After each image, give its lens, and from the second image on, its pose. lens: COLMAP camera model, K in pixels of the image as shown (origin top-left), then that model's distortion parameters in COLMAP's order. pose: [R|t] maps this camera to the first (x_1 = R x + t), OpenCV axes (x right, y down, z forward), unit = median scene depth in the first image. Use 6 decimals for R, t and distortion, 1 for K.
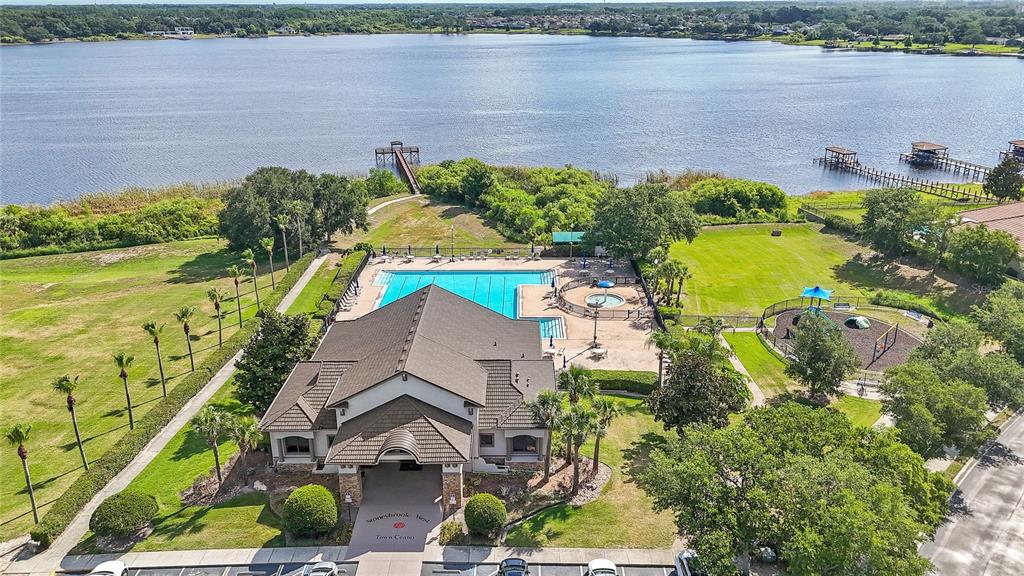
lens RADIAL K [[752.8, 0, 512.9], [0, 752.8, 287.8], [0, 0, 1]] dist [0.090685, -0.087693]
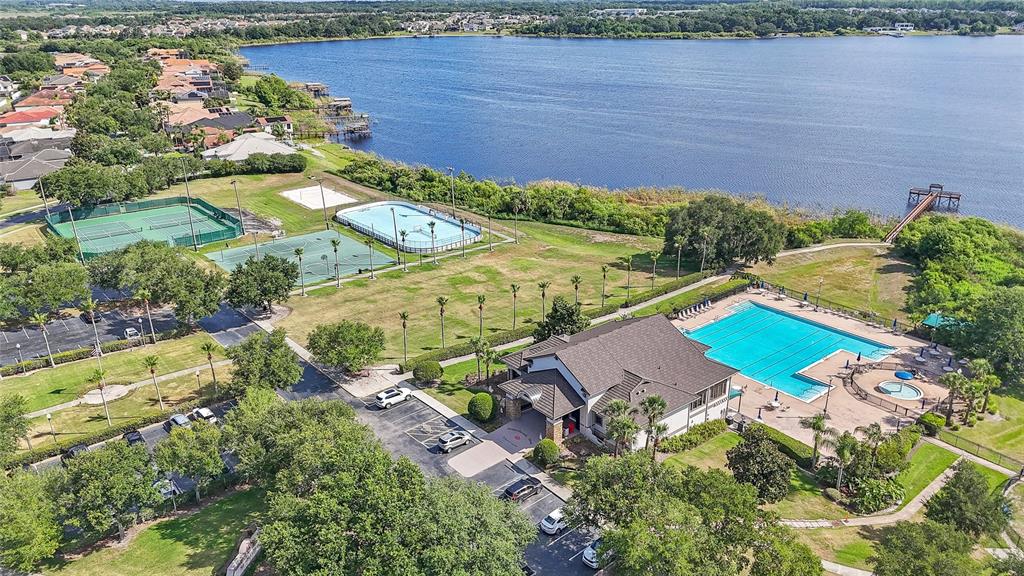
lens RADIAL K [[752.8, 0, 512.9], [0, 752.8, 287.8], [0, 0, 1]] dist [0.090685, -0.087693]
pose [[0.642016, 0.276397, -0.715136, 0.416112], [-0.263568, 0.955474, 0.132668, -0.097308], [0.719963, 0.103312, 0.686280, -0.079247]]
